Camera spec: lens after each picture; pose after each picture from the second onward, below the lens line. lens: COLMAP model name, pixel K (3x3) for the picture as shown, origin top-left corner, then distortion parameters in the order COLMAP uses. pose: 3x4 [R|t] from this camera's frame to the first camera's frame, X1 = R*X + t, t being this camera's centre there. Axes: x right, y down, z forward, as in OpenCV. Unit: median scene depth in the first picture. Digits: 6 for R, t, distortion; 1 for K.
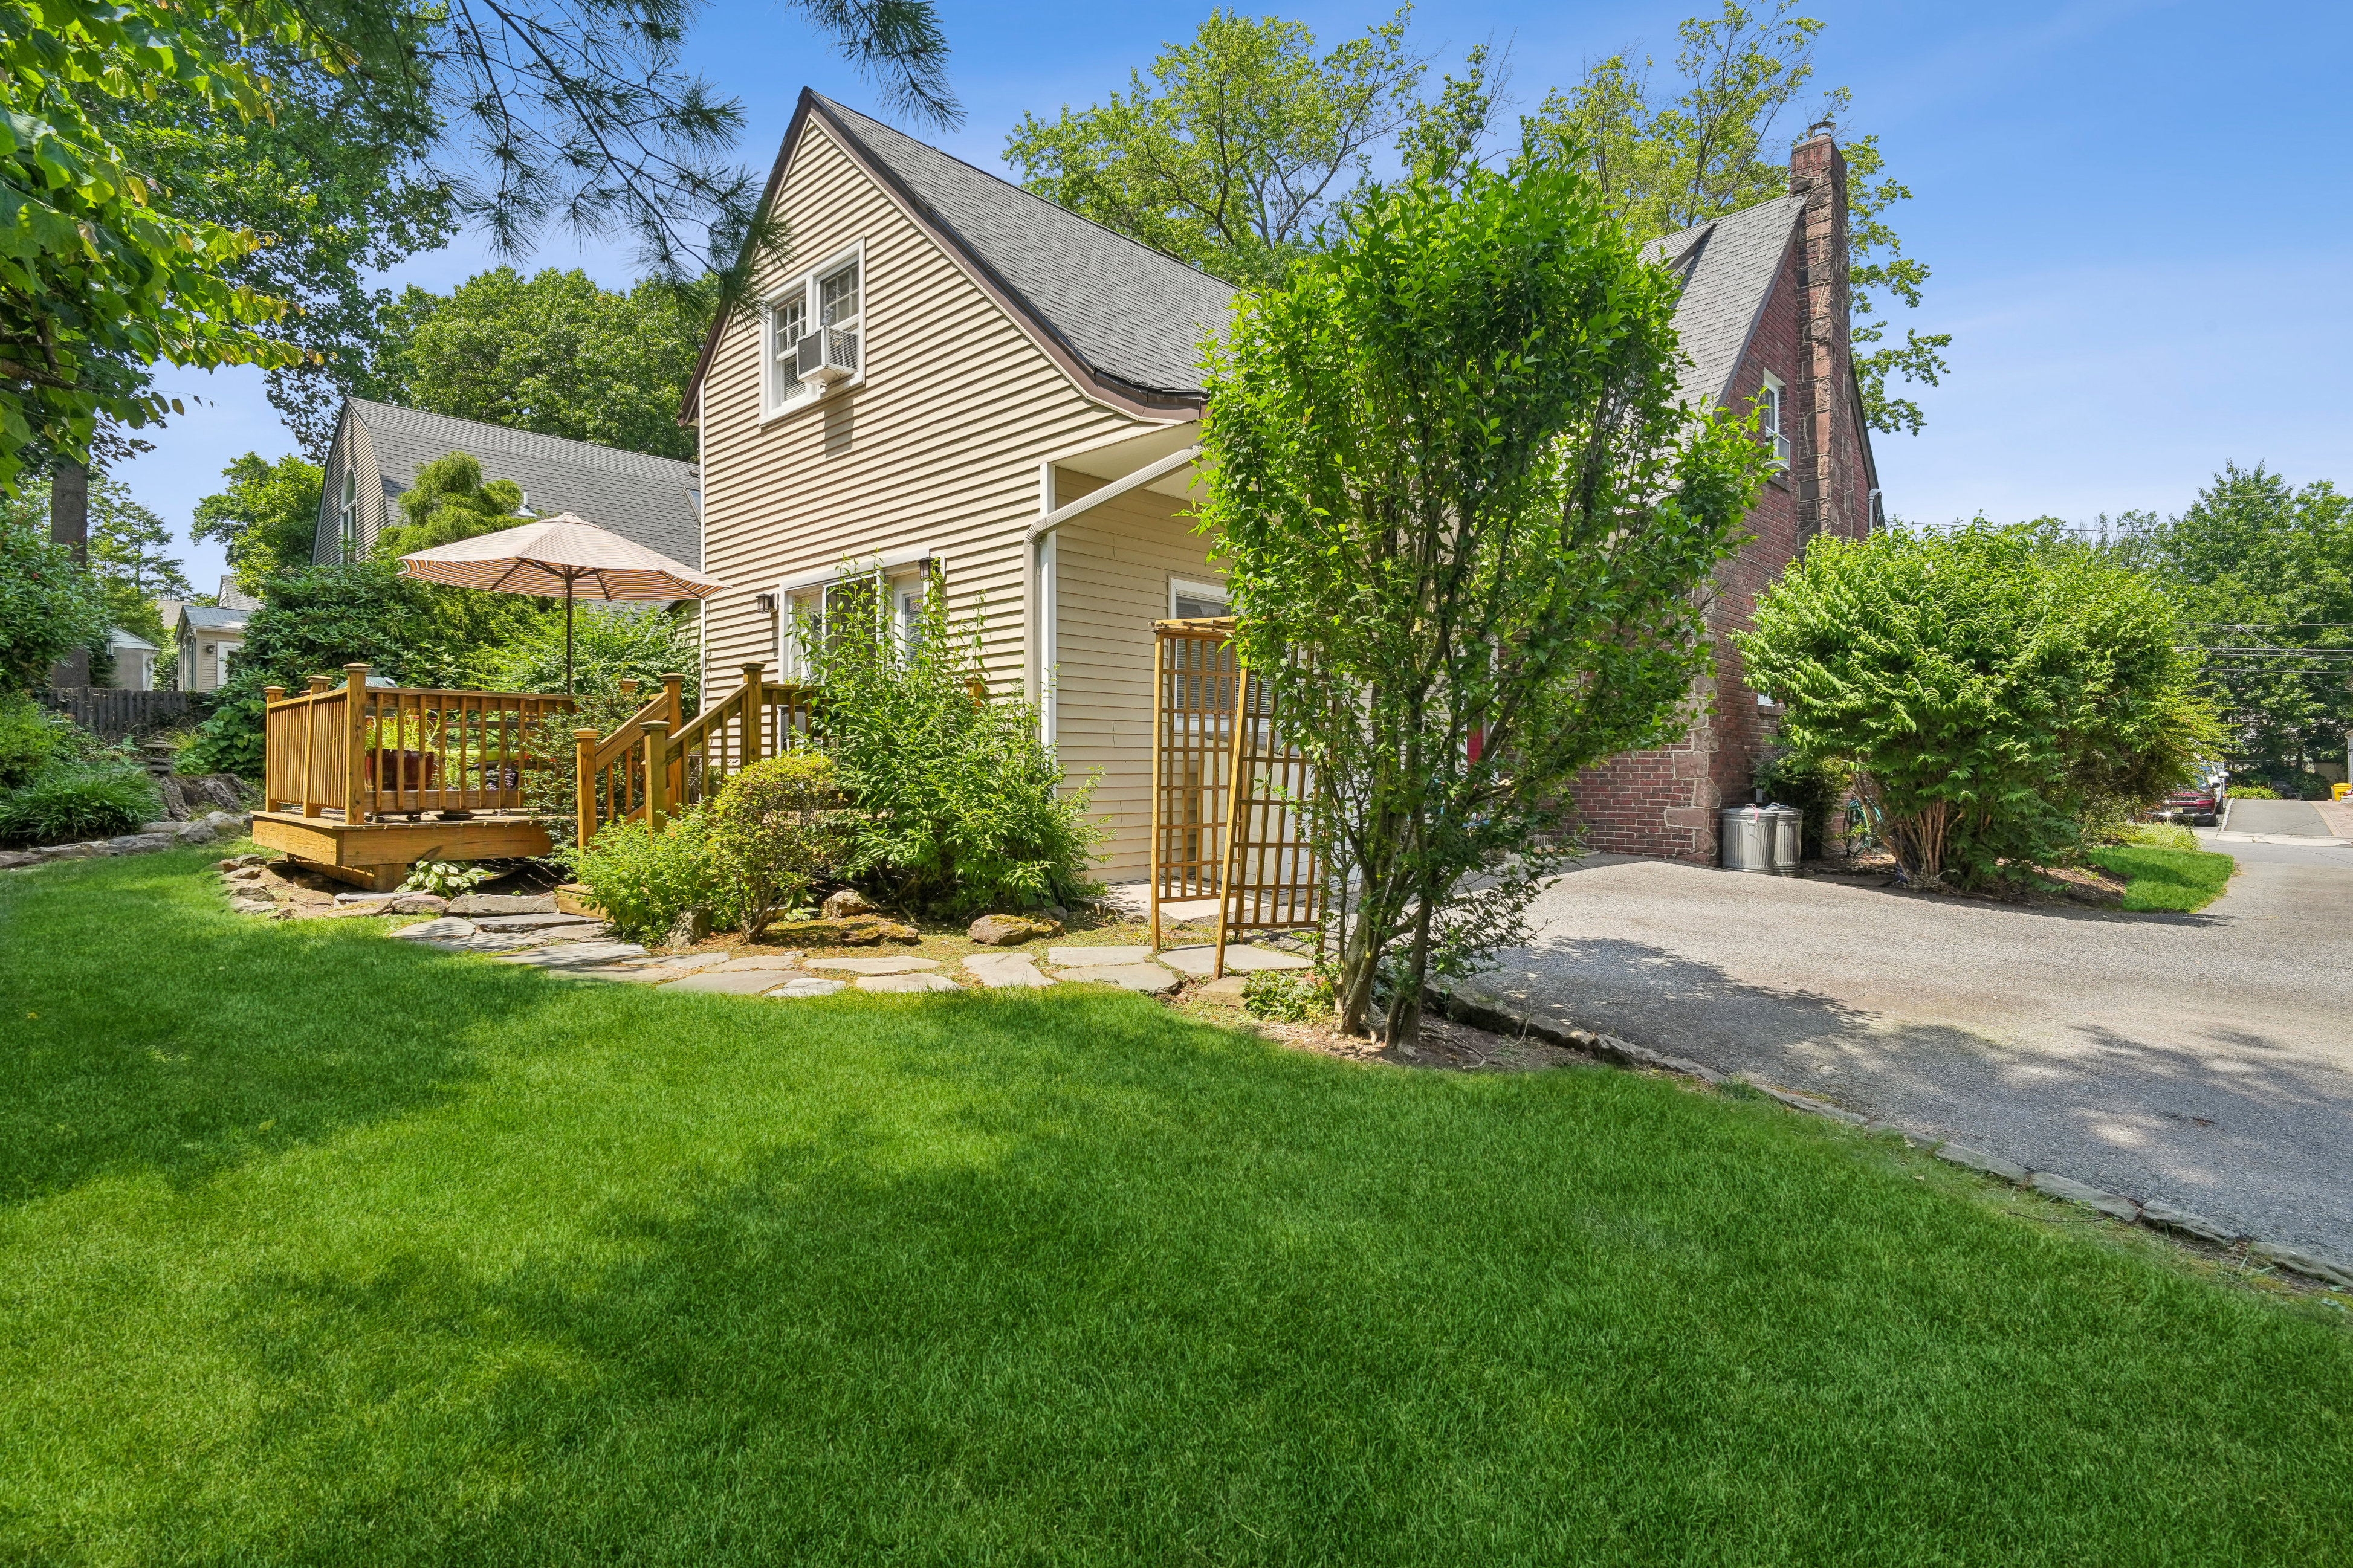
lens RADIAL K [[1127.5, 0, 1215.1], [0, 1127.5, 734.9], [0, 0, 1]] dist [-0.002360, -0.000055]
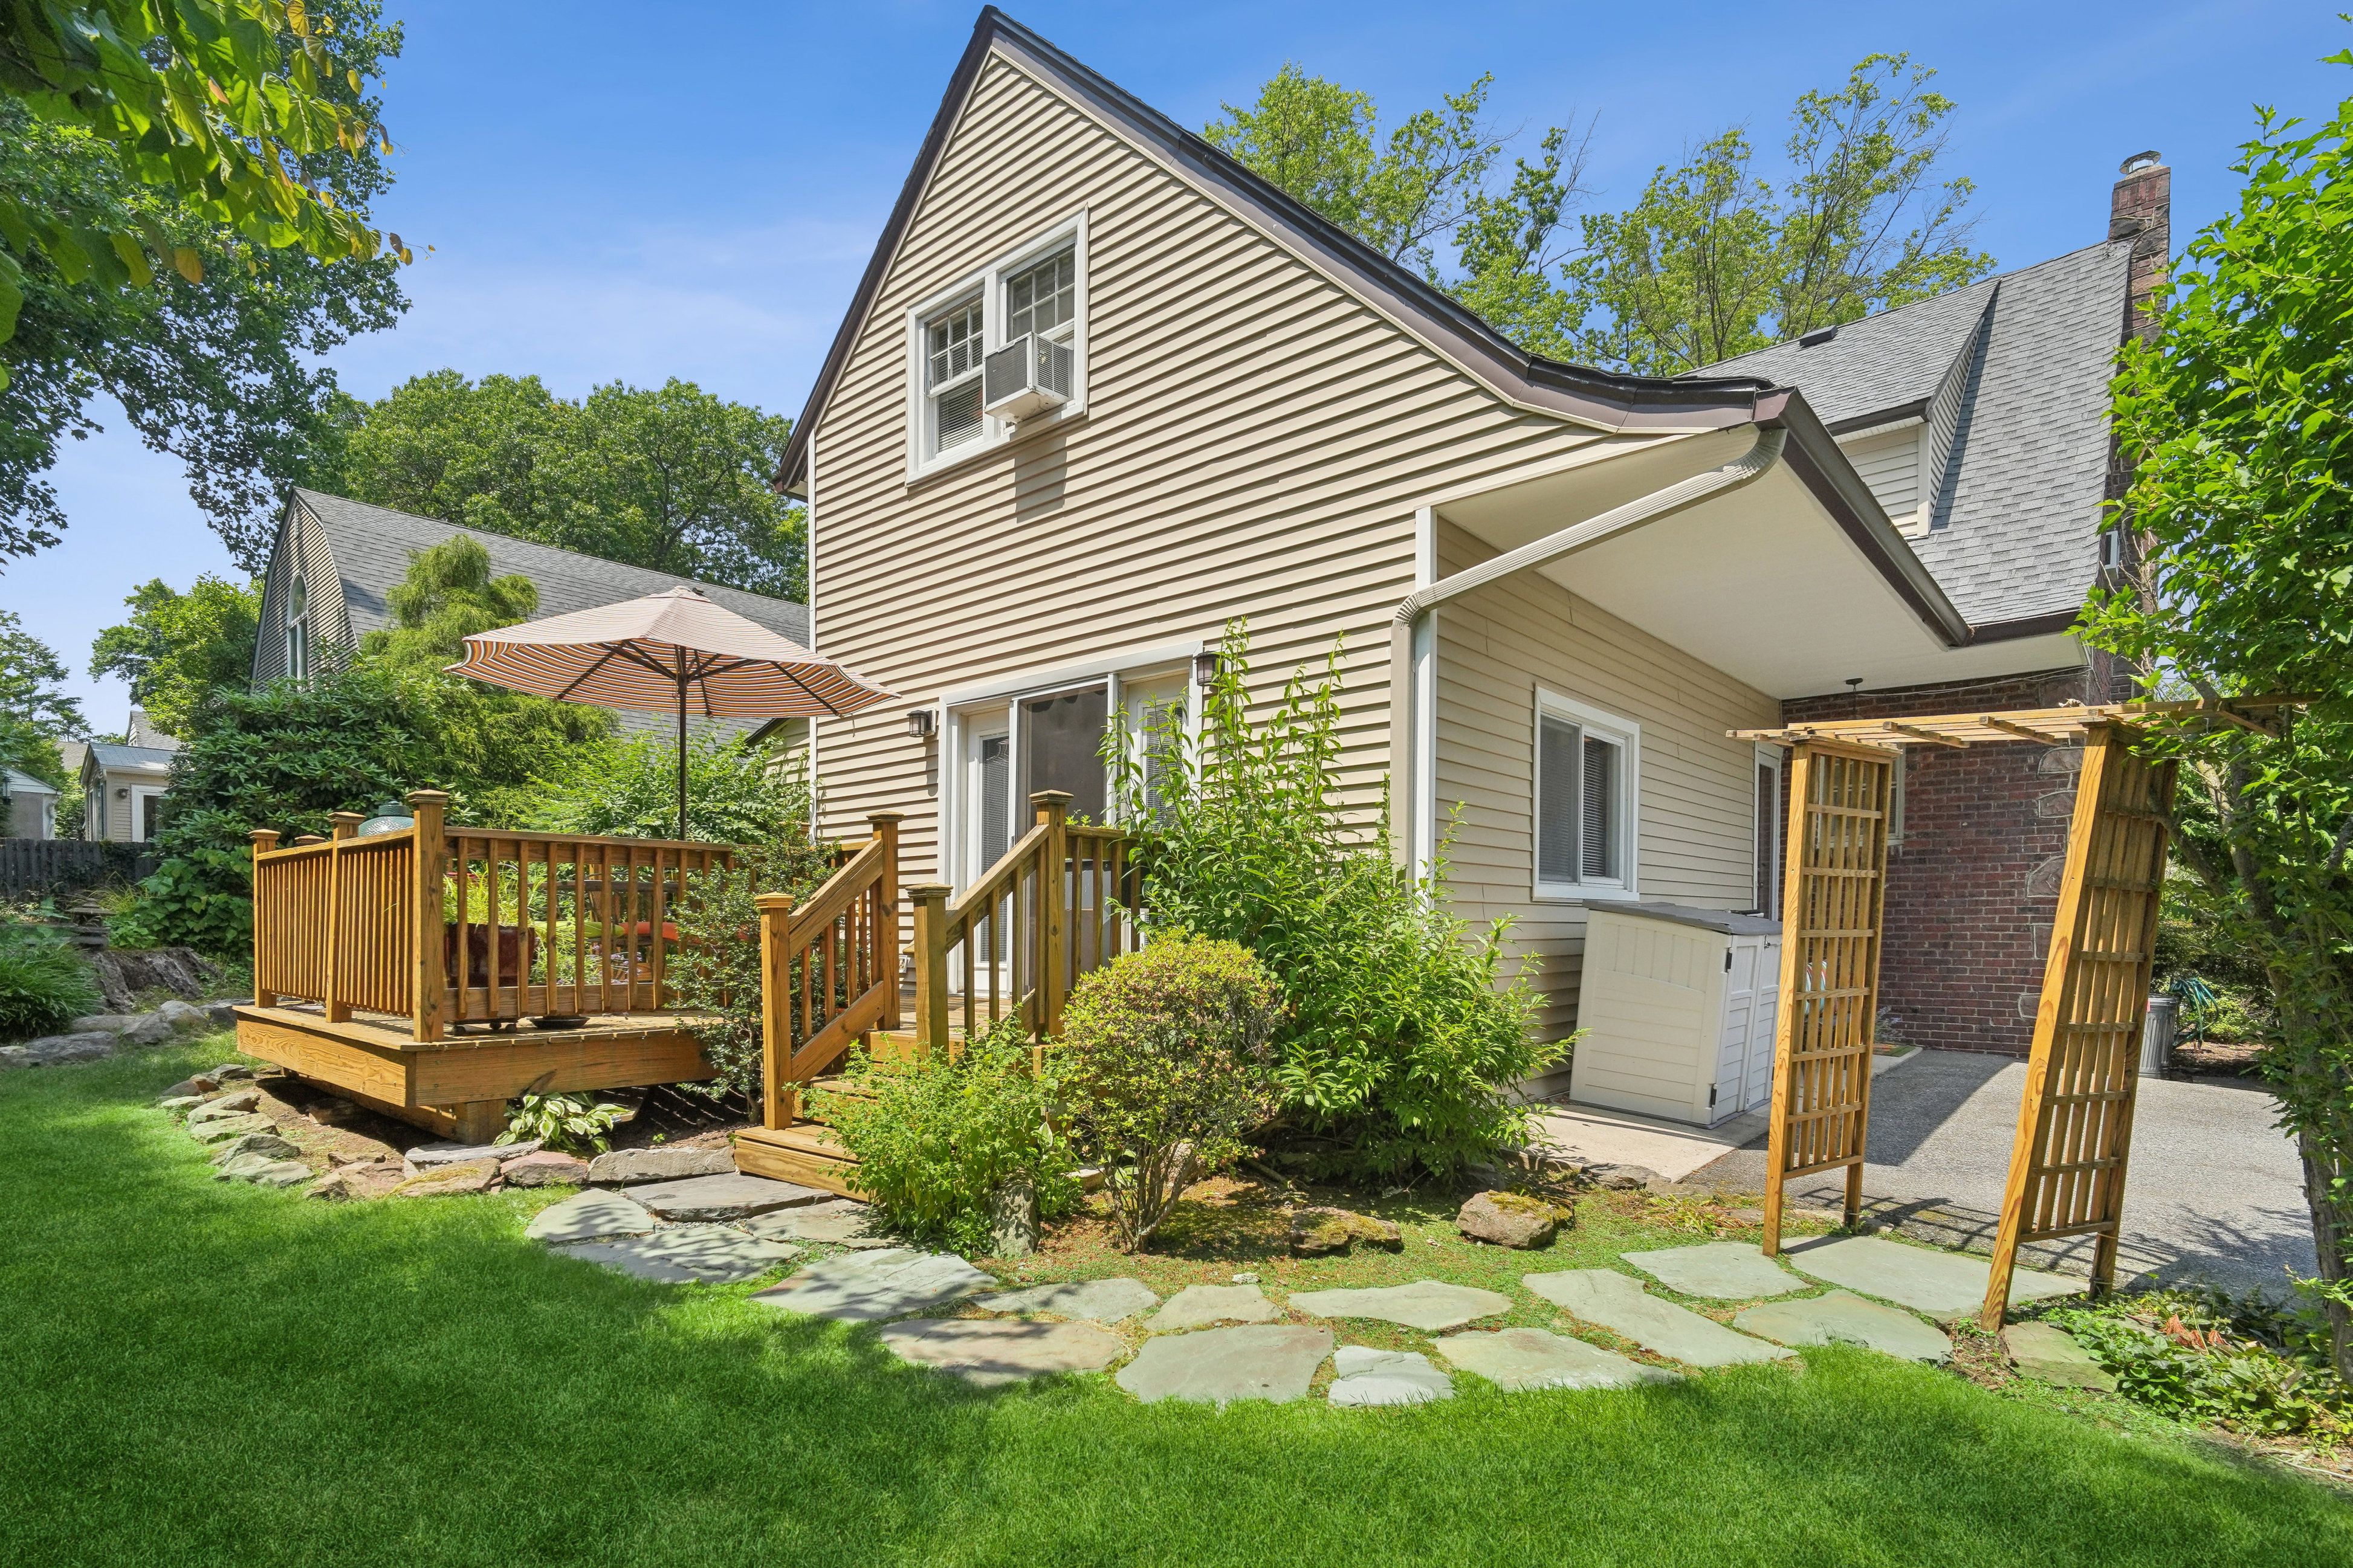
lens RADIAL K [[1147.6, 0, 1178.6], [0, 1147.6, 927.1], [0, 0, 1]] dist [-0.001510, 0.000385]
pose [[0.999727, 0.004680, 0.022879, -0.210360], [-0.005307, 0.999610, 0.027412, -0.003271], [-0.022741, -0.027525, 0.999362, 0.201035]]
